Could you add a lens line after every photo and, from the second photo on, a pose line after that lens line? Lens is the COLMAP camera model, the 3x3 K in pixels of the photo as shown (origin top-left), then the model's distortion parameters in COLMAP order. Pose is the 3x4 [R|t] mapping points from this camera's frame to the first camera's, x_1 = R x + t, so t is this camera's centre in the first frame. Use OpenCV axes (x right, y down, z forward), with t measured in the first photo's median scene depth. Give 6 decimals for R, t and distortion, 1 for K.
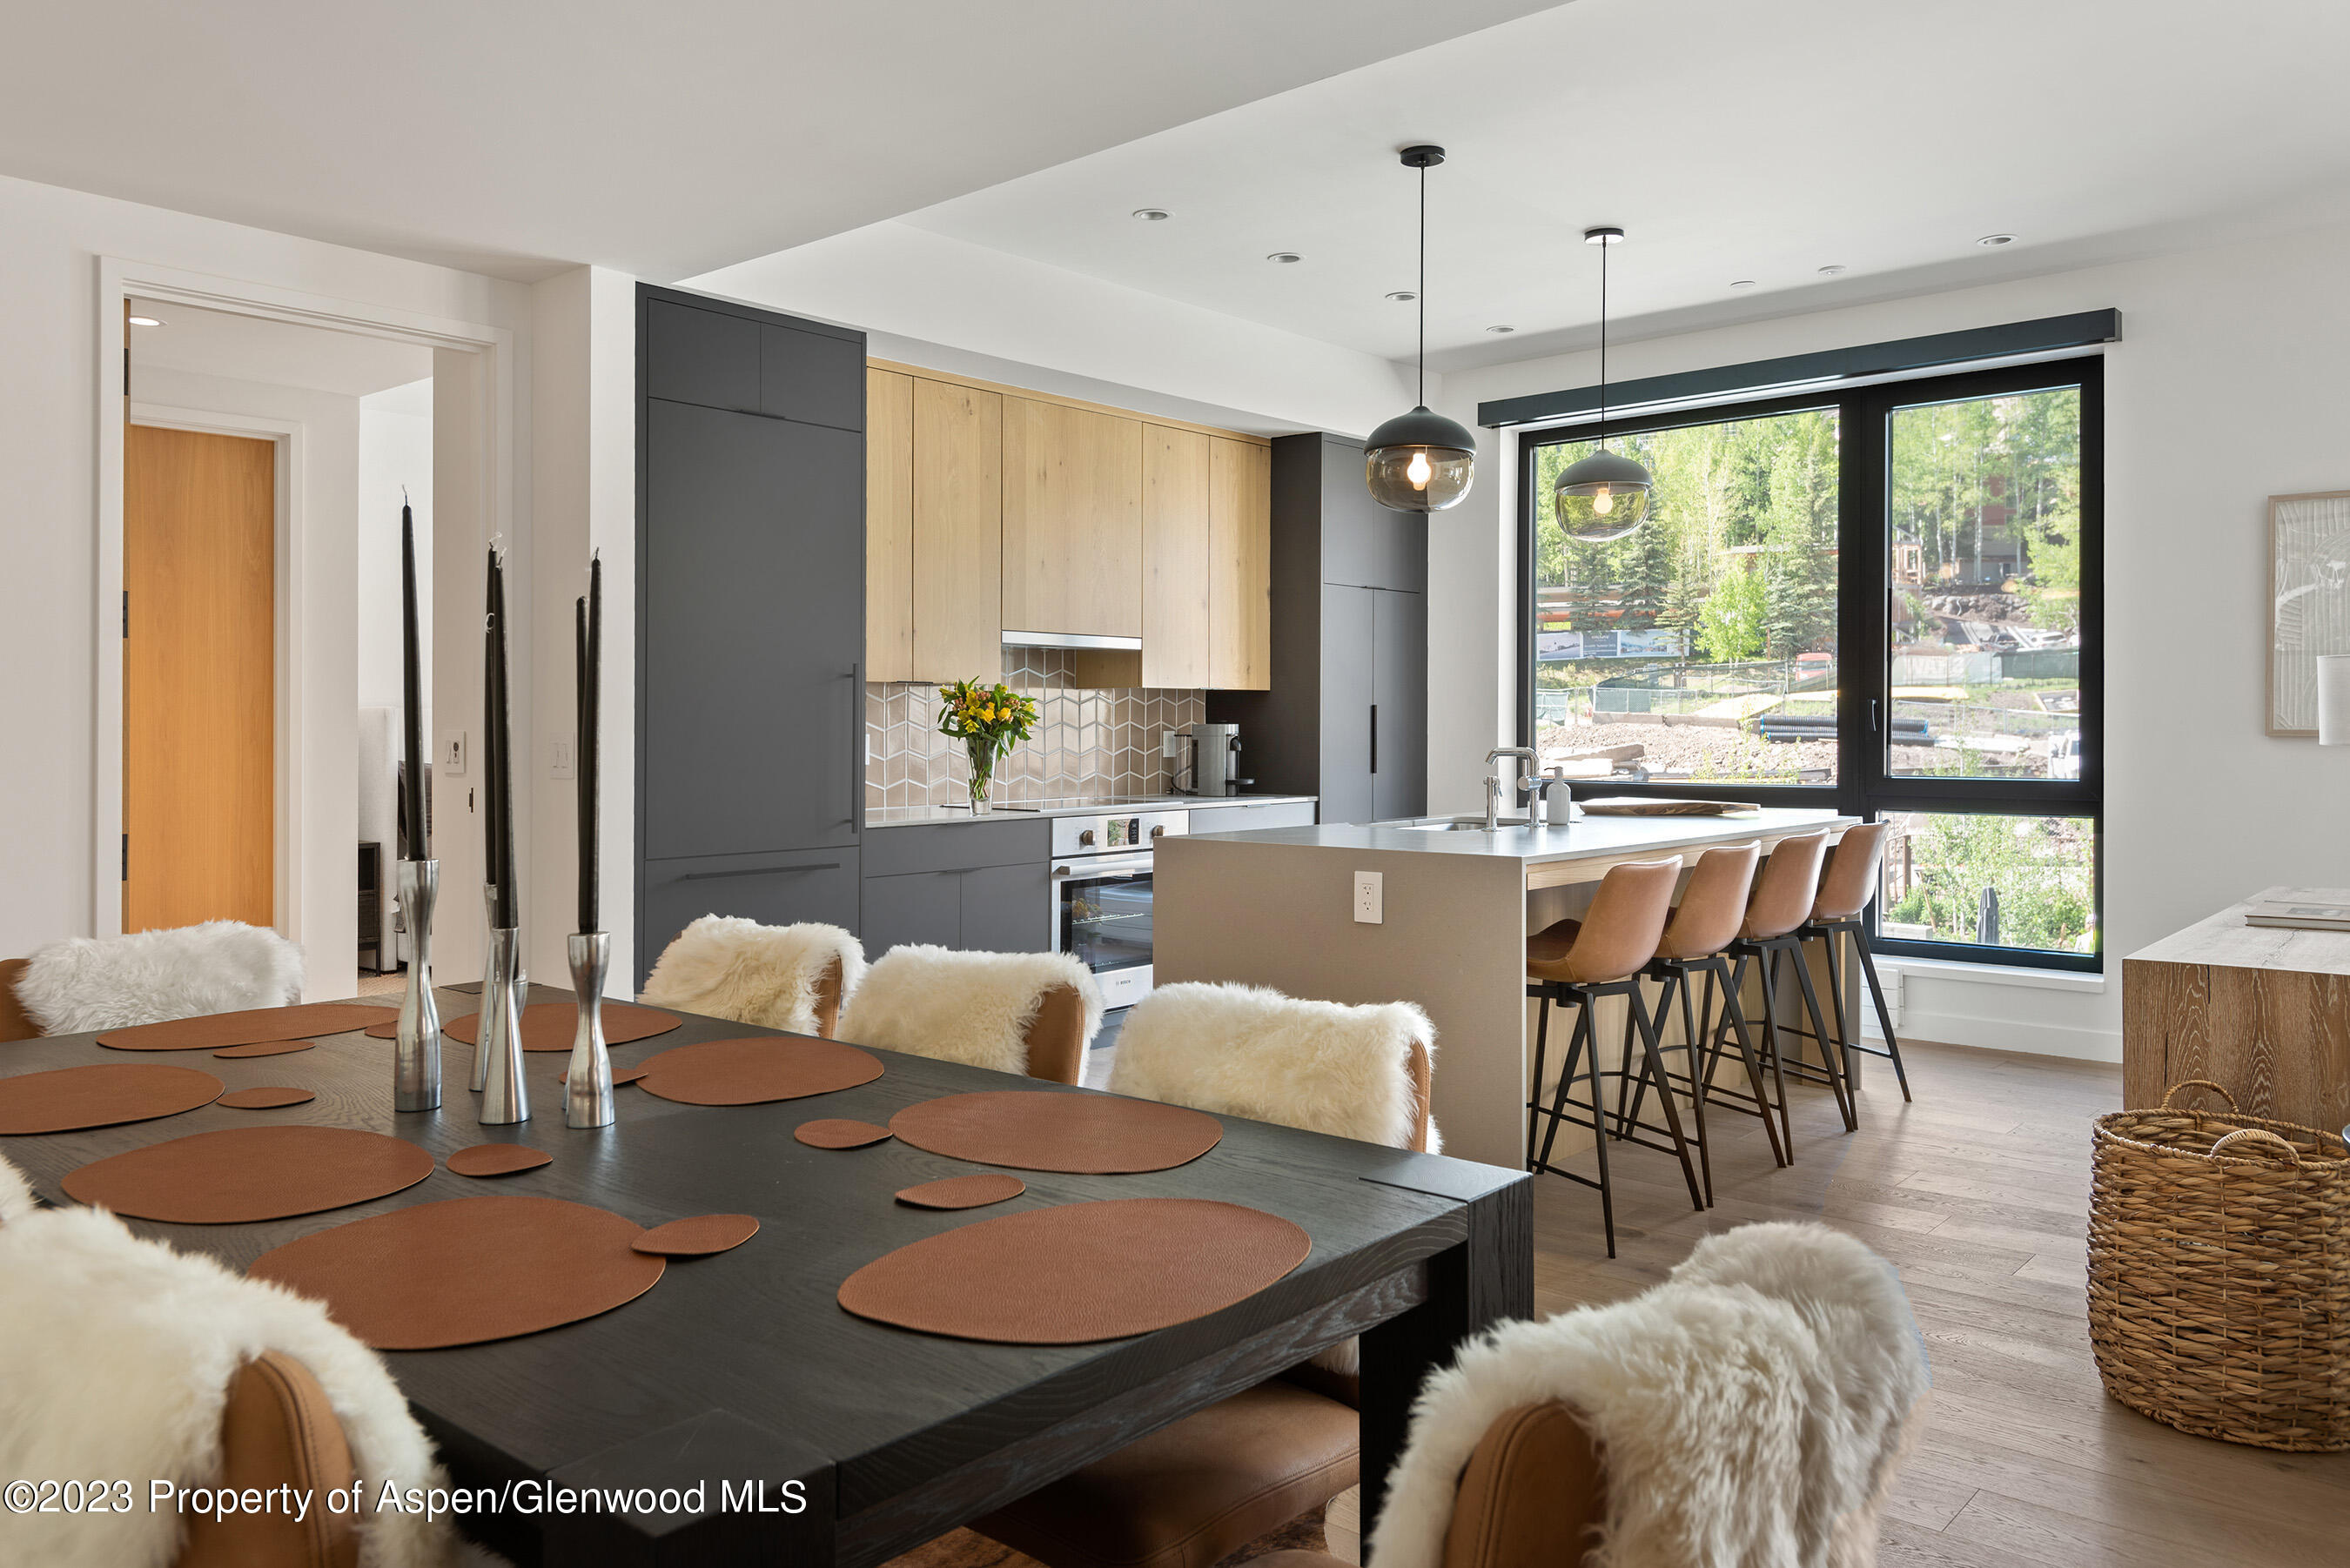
lens RADIAL K [[1670.0, 0, 1139.8], [0, 1670.0, 754.6], [0, 0, 1]] dist [0.017861, -0.005505]
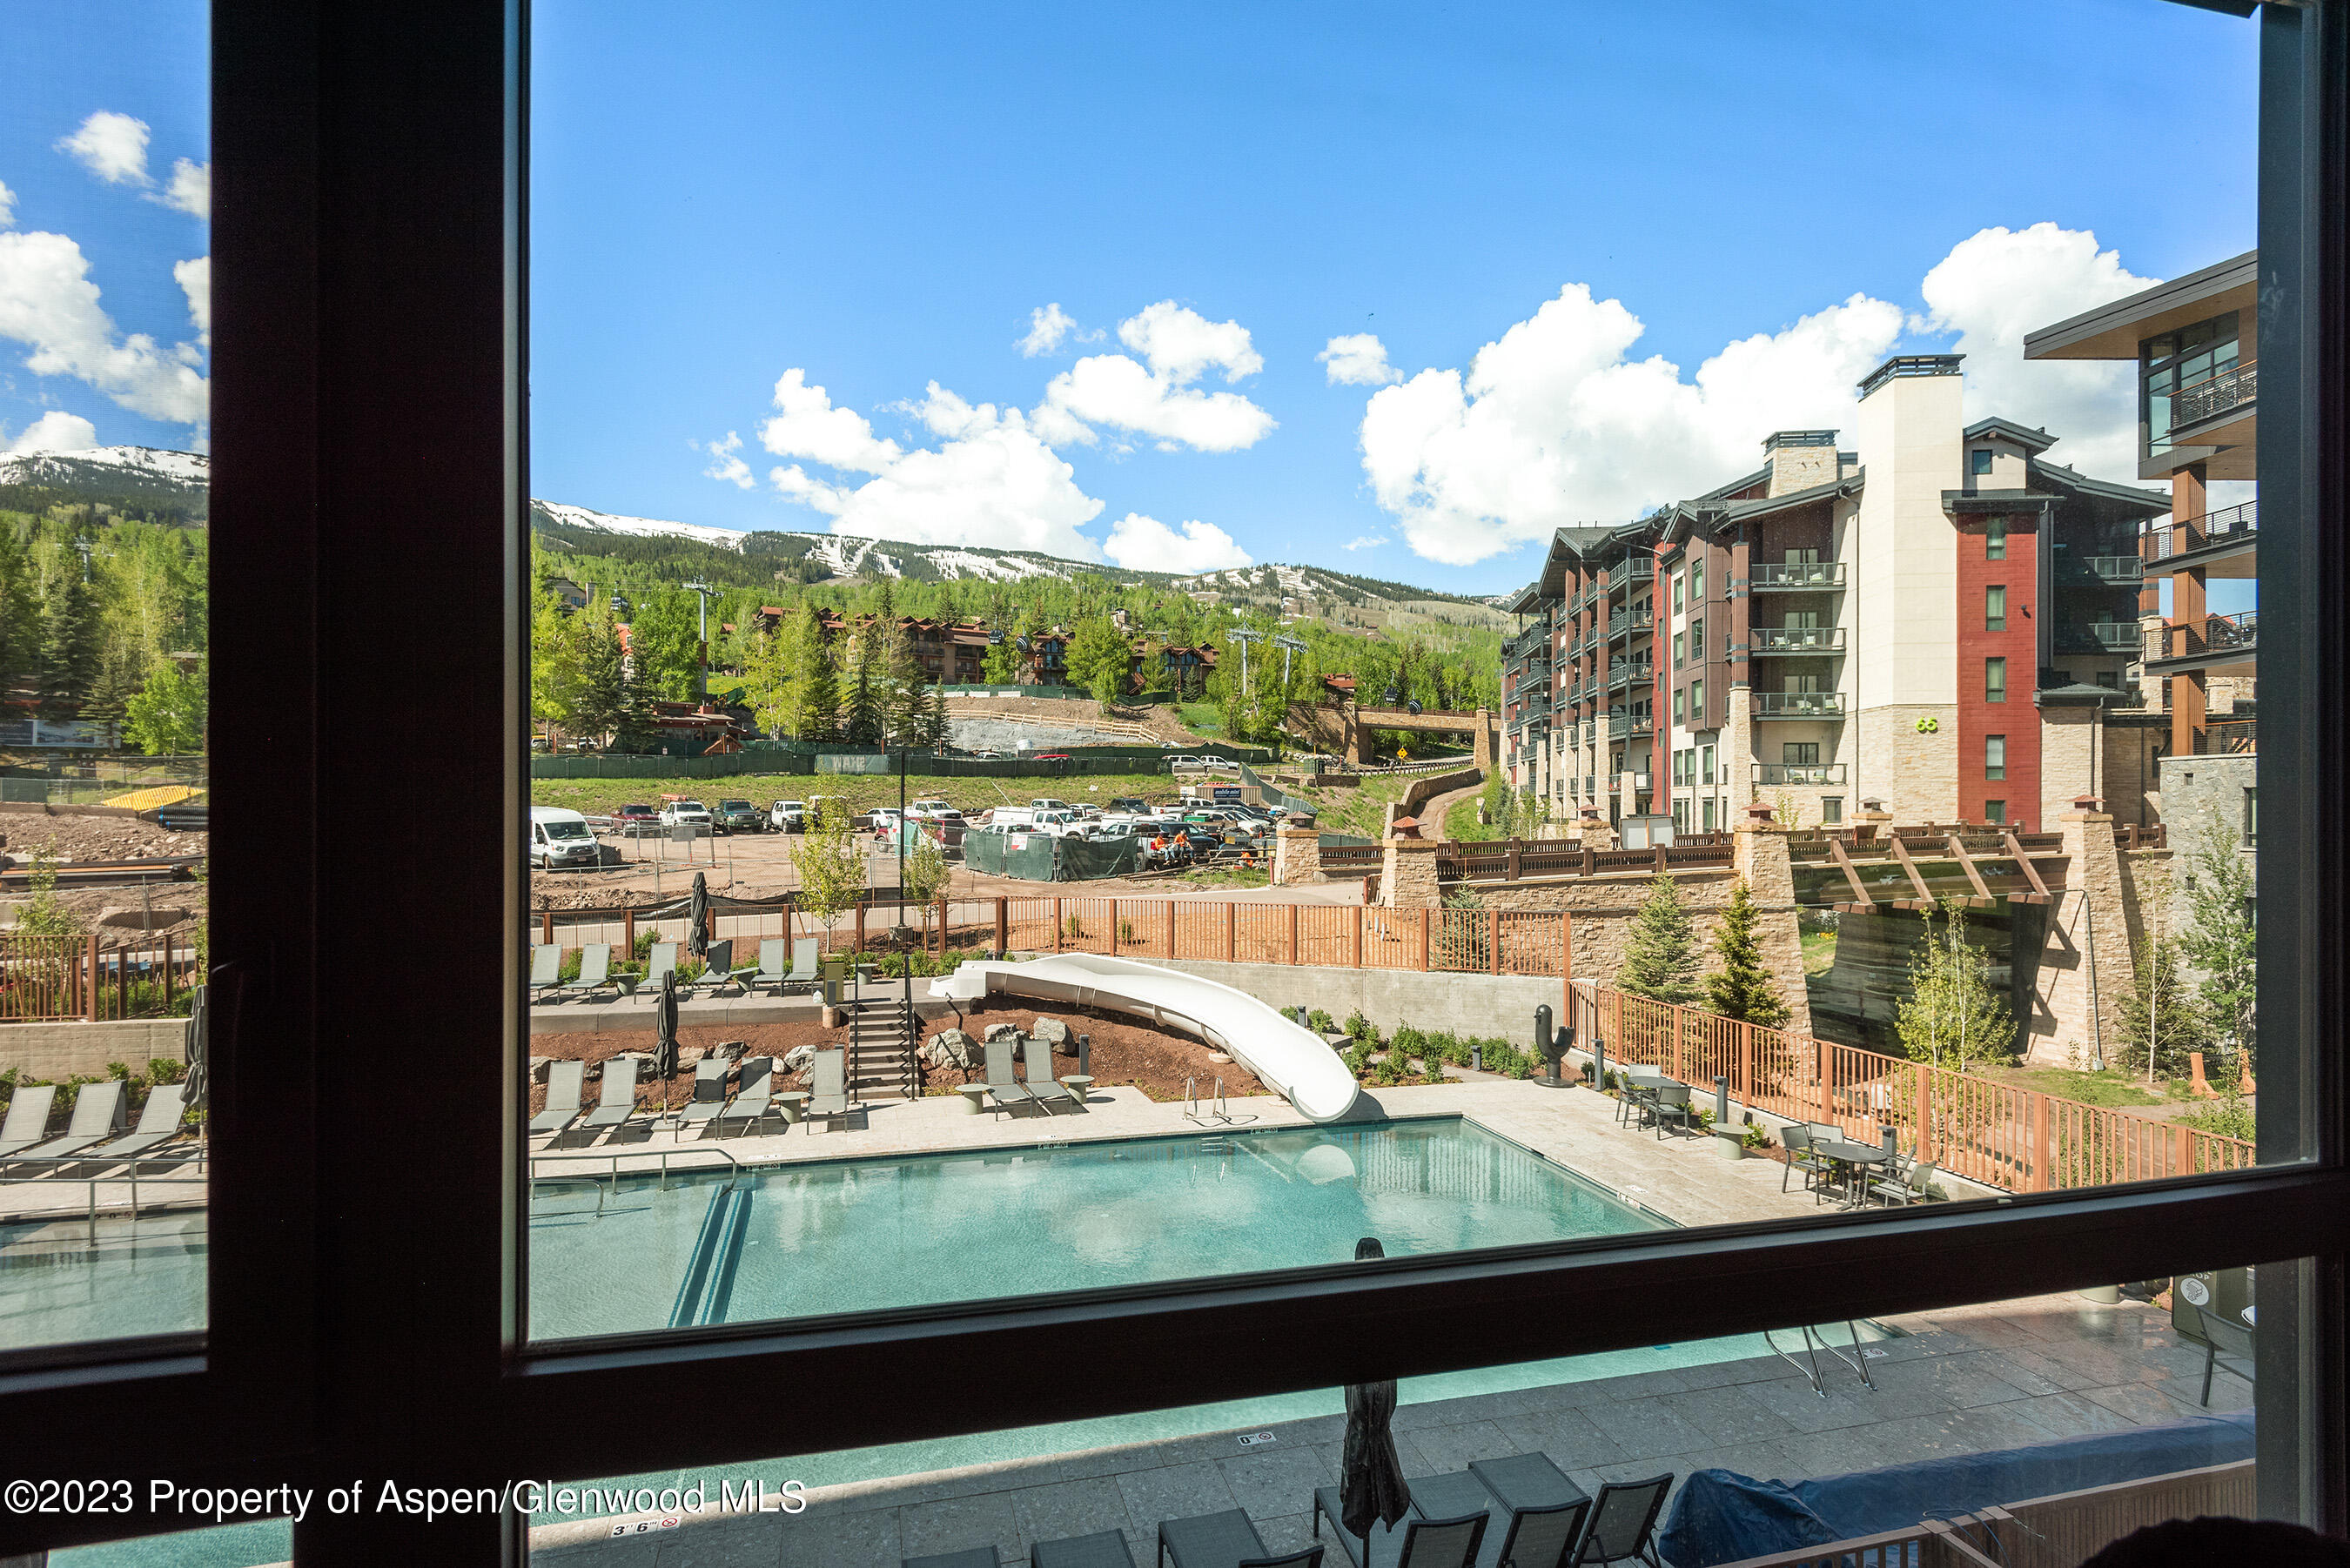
lens RADIAL K [[1184.9, 0, 1159.6], [0, 1184.9, 811.9], [0, 0, 1]] dist [0.006137, -0.001798]
pose [[0.545902, 0.002649, 0.837845, 0.708914], [0.011145, 0.999884, -0.010423, -0.038268], [-0.837775, 0.015028, 0.545809, 0.407778]]
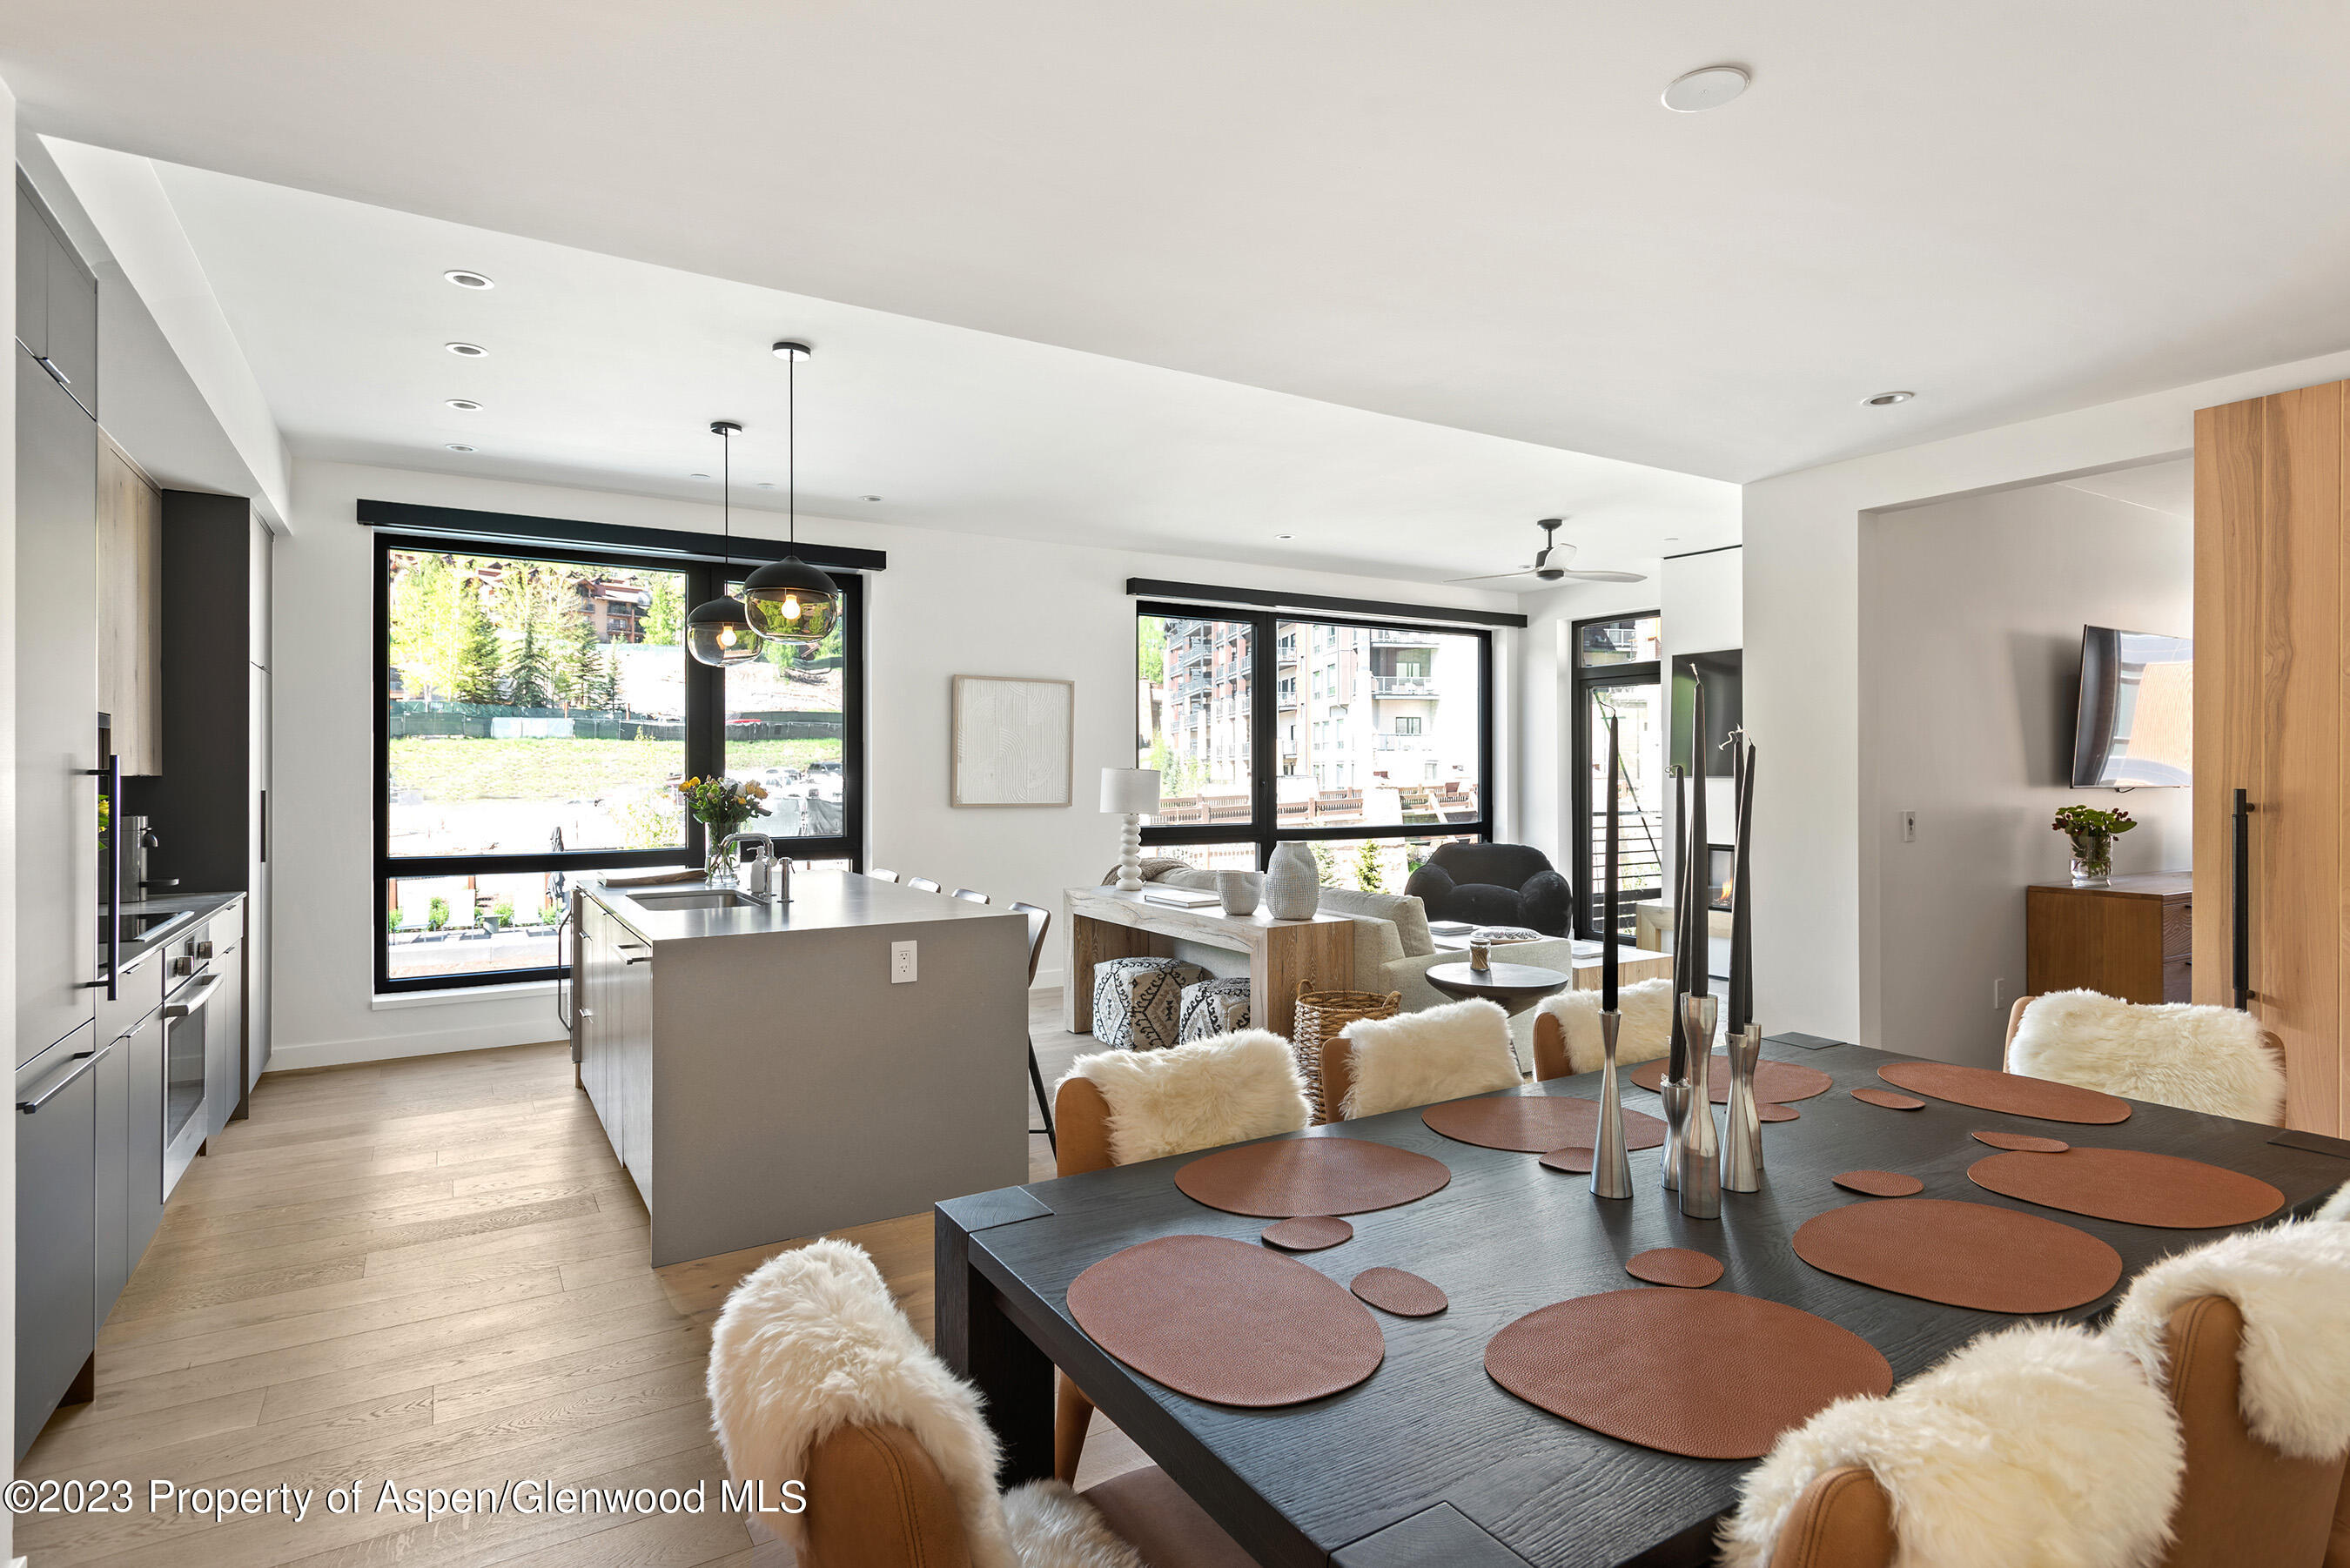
lens RADIAL K [[1183.2, 0, 1177.6], [0, 1183.2, 775.7], [0, 0, 1]] dist [-0.003555, -0.000360]
pose [[0.271927, 0.000574, 0.962318, -0.365340], [0.018559, 0.999811, -0.005841, -0.024664], [-0.962139, 0.019448, 0.271865, 0.315252]]
